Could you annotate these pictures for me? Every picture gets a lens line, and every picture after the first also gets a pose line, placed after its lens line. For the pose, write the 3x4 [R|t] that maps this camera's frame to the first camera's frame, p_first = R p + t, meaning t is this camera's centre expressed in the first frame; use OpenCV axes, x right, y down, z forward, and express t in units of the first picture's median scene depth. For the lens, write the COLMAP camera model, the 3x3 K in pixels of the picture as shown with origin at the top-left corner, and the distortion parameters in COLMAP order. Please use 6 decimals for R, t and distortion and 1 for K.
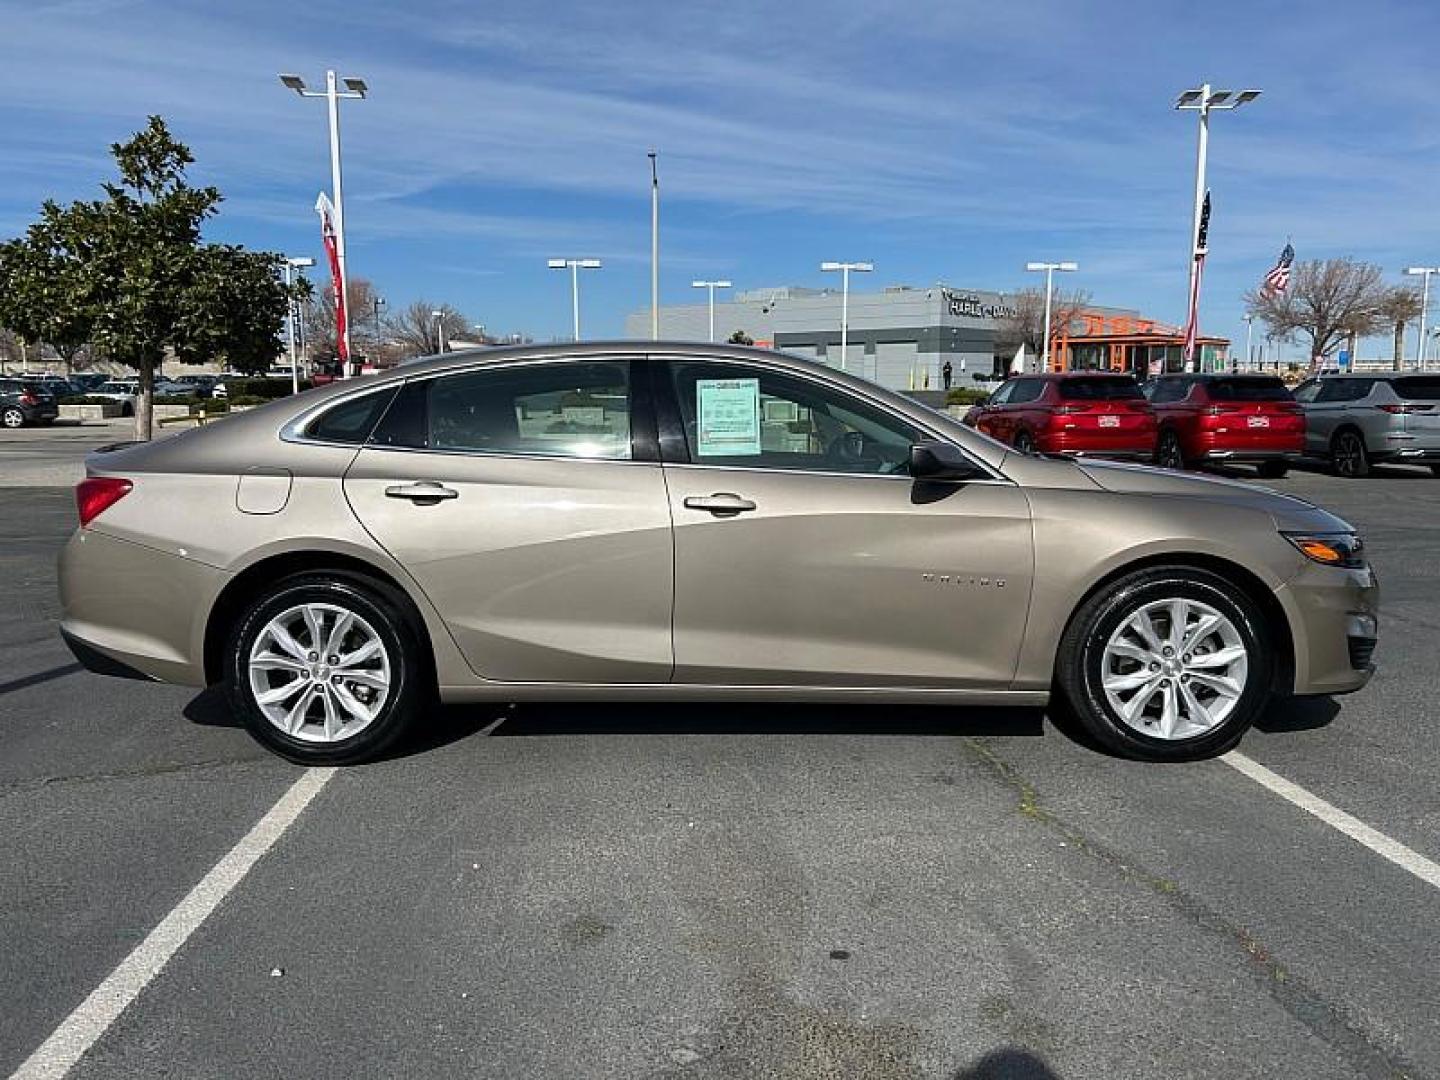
lens RADIAL K [[1068.2, 0, 720.0], [0, 1068.2, 540.0], [0, 0, 1]] dist [0.064503, -0.062872]
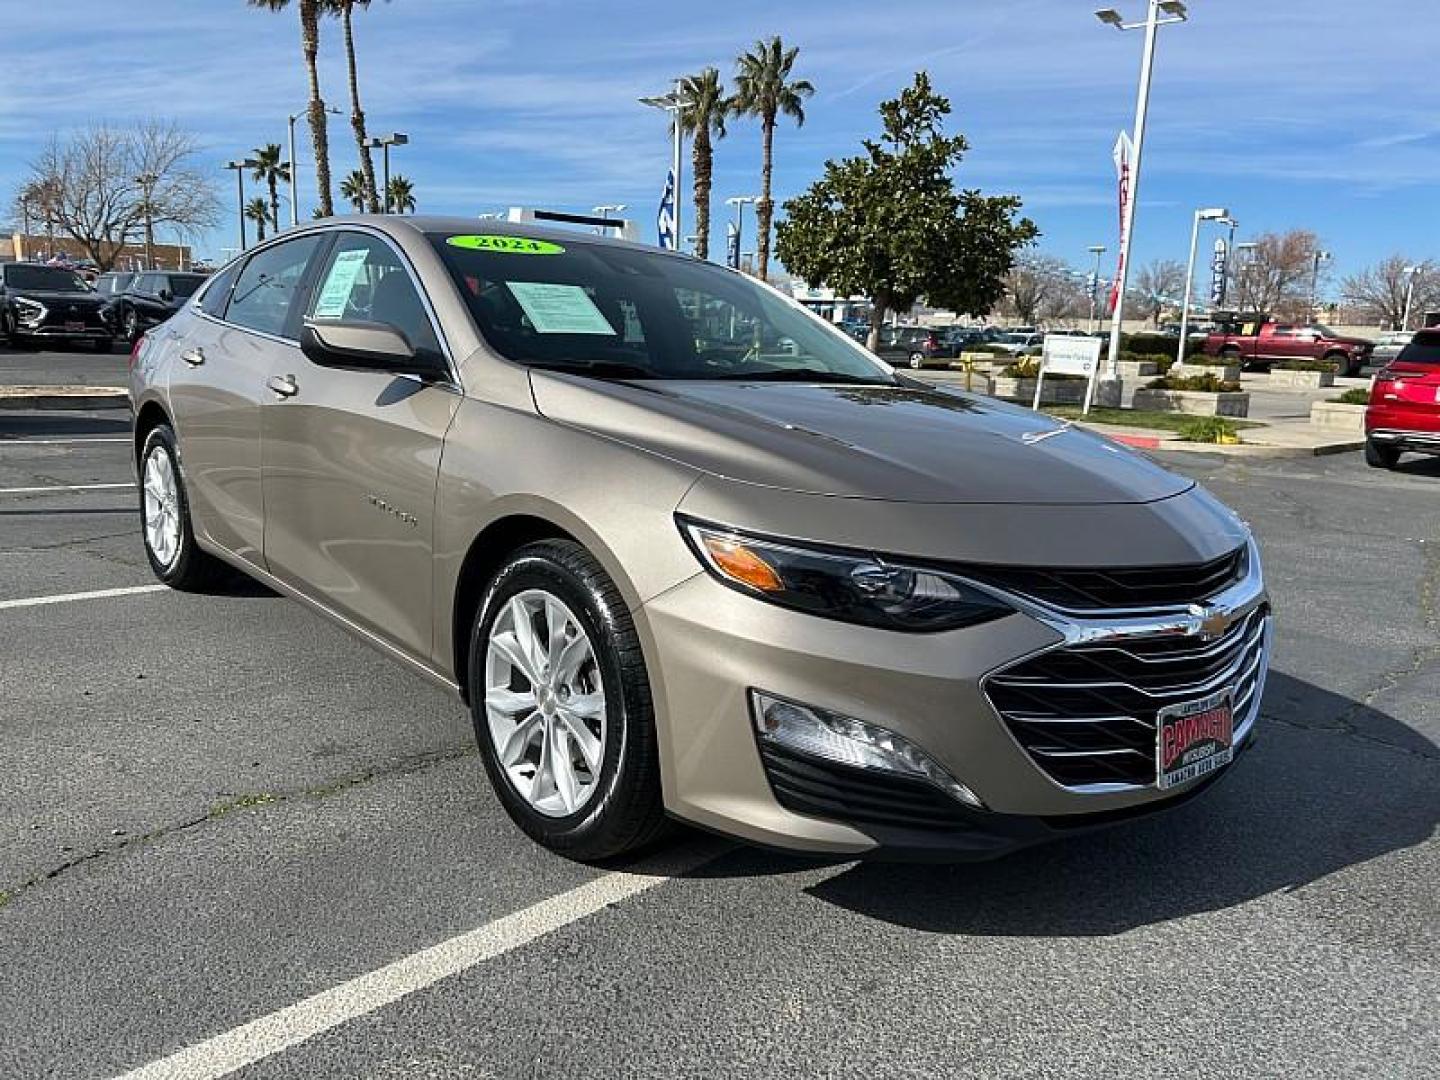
lens RADIAL K [[1068.2, 0, 720.0], [0, 1068.2, 540.0], [0, 0, 1]] dist [0.064503, -0.062872]
pose [[0.674163, 0.175534, -0.717420, 0.189253], [-0.150973, 0.983589, 0.098789, -0.009334], [0.722988, 0.041711, 0.689601, 0.132731]]
